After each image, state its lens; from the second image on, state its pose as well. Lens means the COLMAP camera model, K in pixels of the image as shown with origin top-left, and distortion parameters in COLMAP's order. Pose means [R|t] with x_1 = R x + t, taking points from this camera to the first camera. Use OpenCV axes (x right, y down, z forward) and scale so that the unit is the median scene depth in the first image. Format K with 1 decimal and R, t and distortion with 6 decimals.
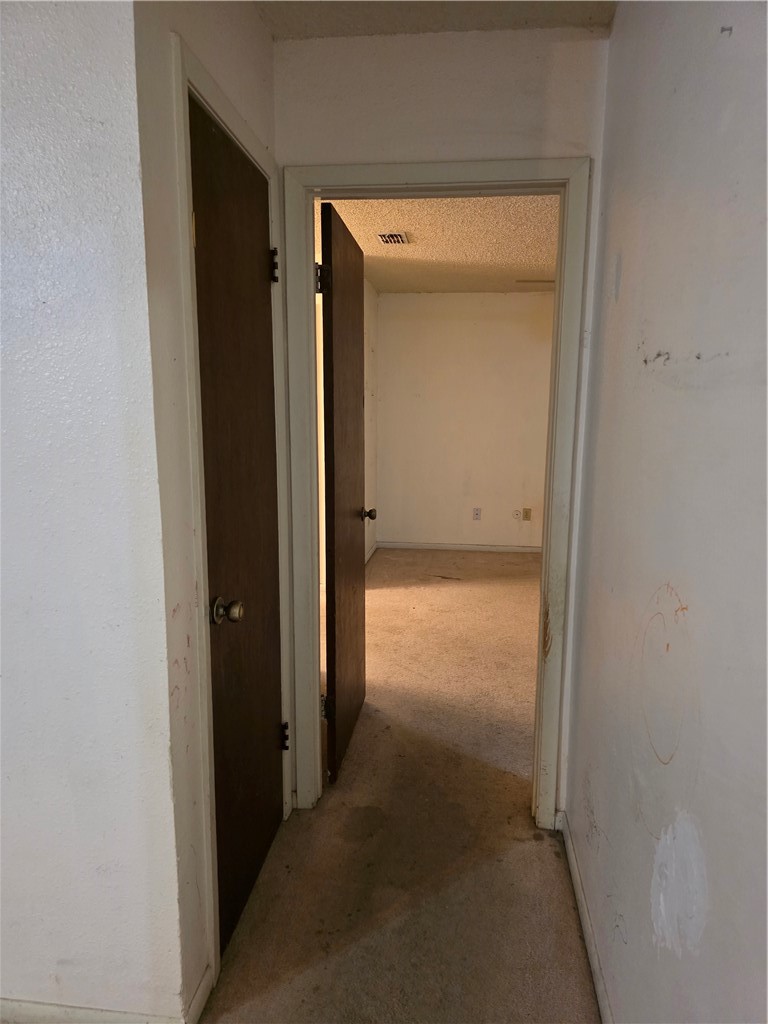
lens RADIAL K [[689.6, 0, 383.3], [0, 689.6, 512.9], [0, 0, 1]] dist [0.041434, -0.036783]
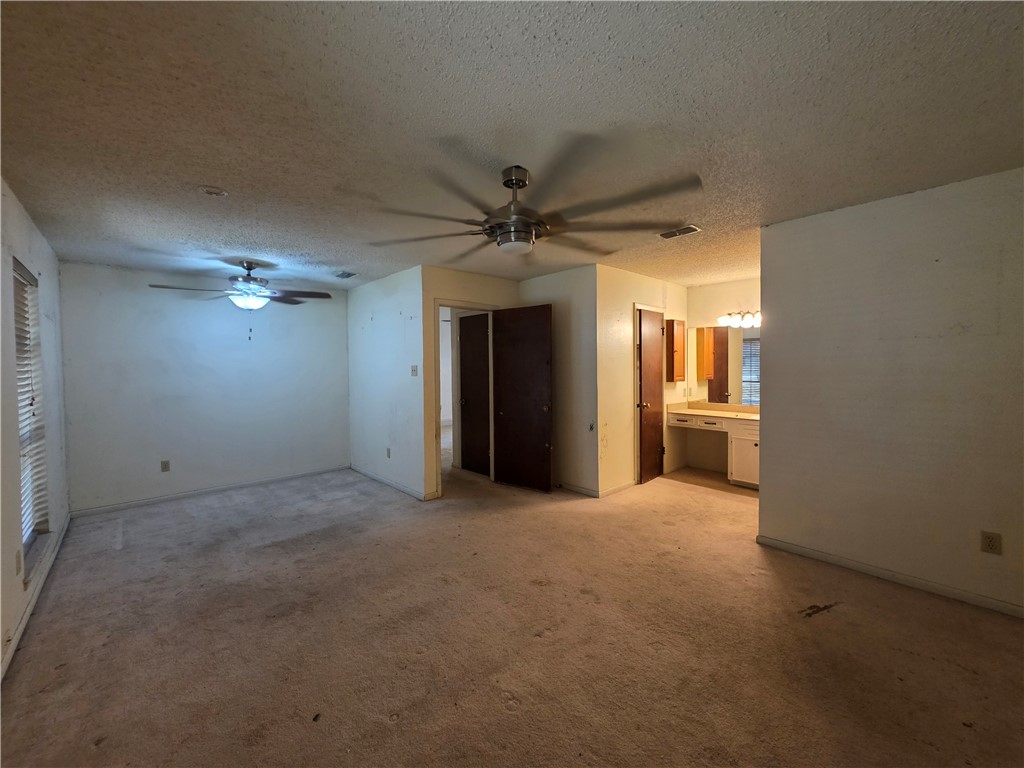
lens RADIAL K [[411.2, 0, 504.6], [0, 411.2, 376.9], [0, 0, 1]] dist [0.001867, -0.000039]
pose [[-0.662092, 0.012198, -0.749323, 0.598800], [-0.115723, 0.986211, 0.118306, -0.144694], [0.740434, 0.165043, -0.651551, 0.999922]]
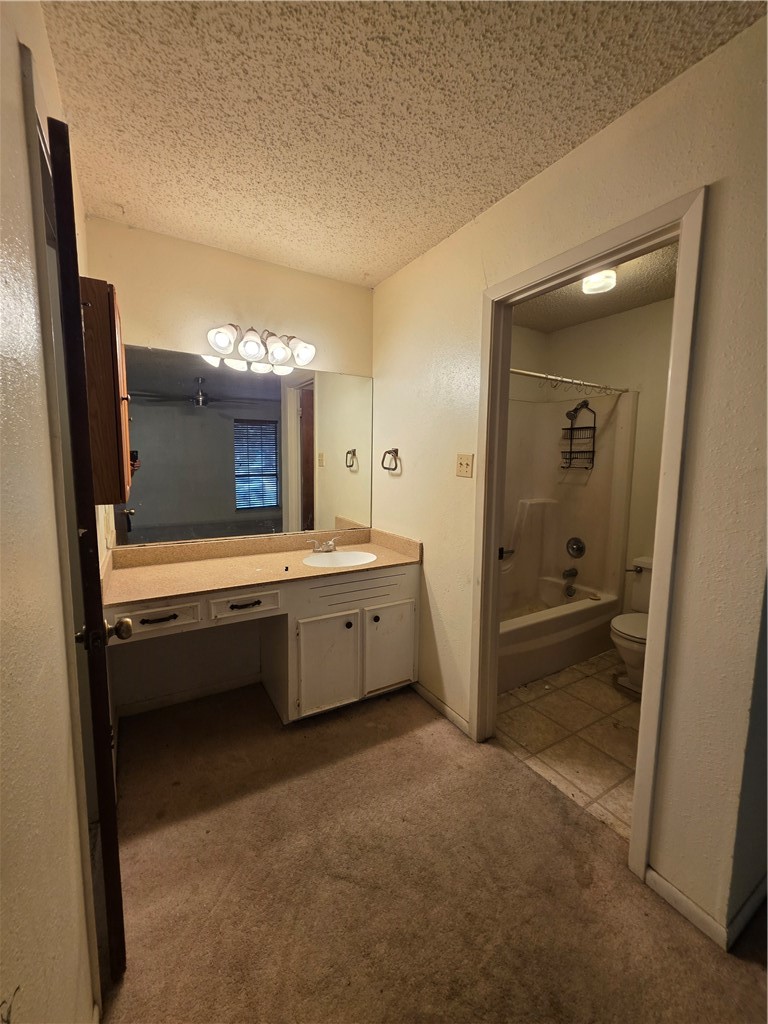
lens RADIAL K [[411.2, 0, 385.6], [0, 411.2, 501.5], [0, 0, 1]] dist [0.001867, -0.000039]
pose [[0.619044, 0.080782, -0.781191, -0.013903], [-0.127689, 0.991813, 0.001377, -0.092747], [0.774906, 0.098897, 0.624291, 0.647126]]
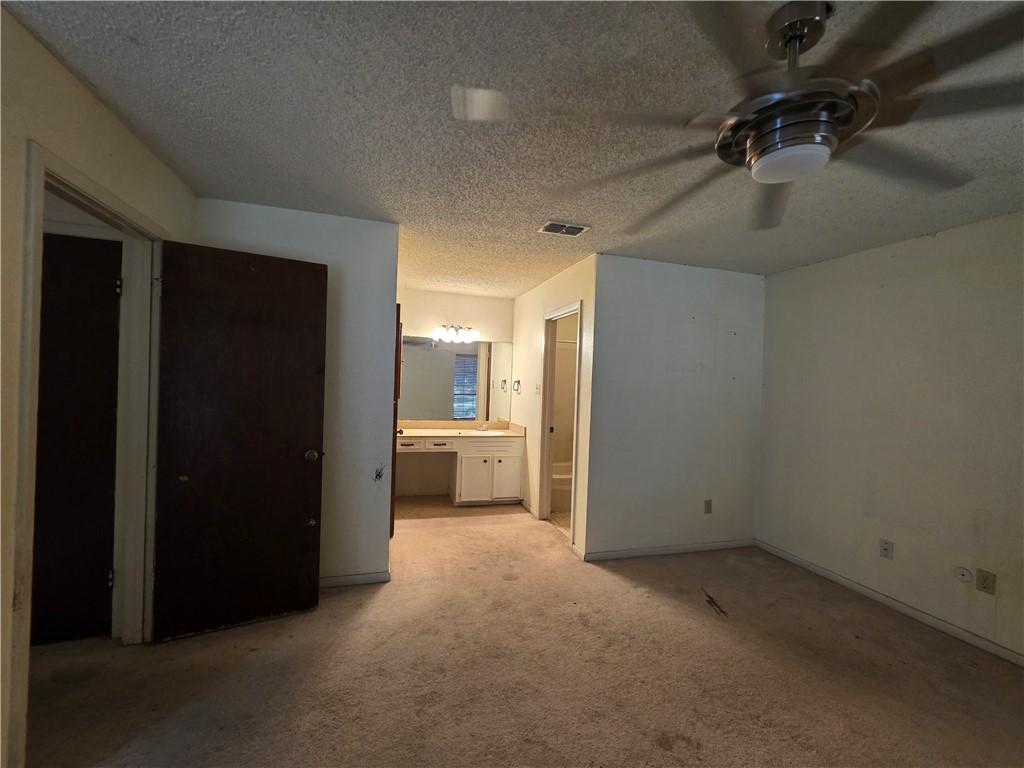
lens RADIAL K [[411.2, 0, 501.1], [0, 411.2, 381.5], [0, 0, 1]] dist [0.001867, -0.000039]
pose [[0.395479, 0.005946, -0.918456, 0.426719], [-0.173008, 0.982561, -0.068135, -0.080532], [0.902033, 0.185846, 0.389611, 0.552575]]
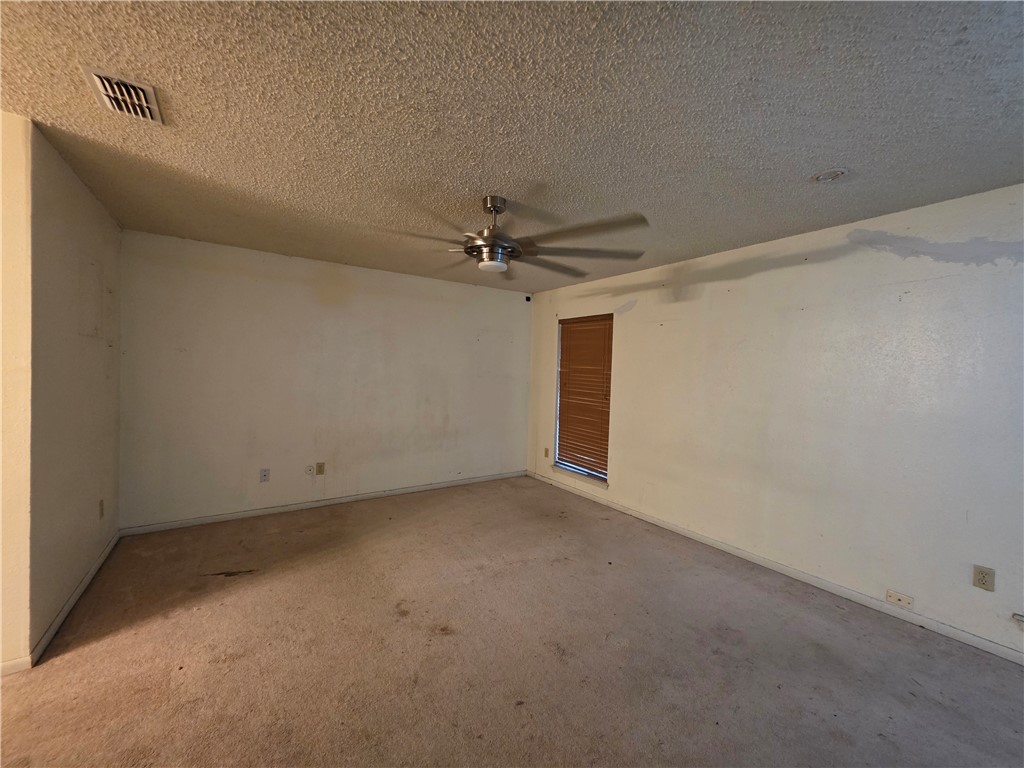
lens RADIAL K [[411.2, 0, 504.4], [0, 411.2, 379.6], [0, 0, 1]] dist [0.001867, -0.000039]
pose [[0.756644, -0.005161, 0.653807, 0.019749], [0.084786, 0.992300, -0.090289, -0.059216], [-0.648306, 0.123750, 0.751255, 0.410051]]
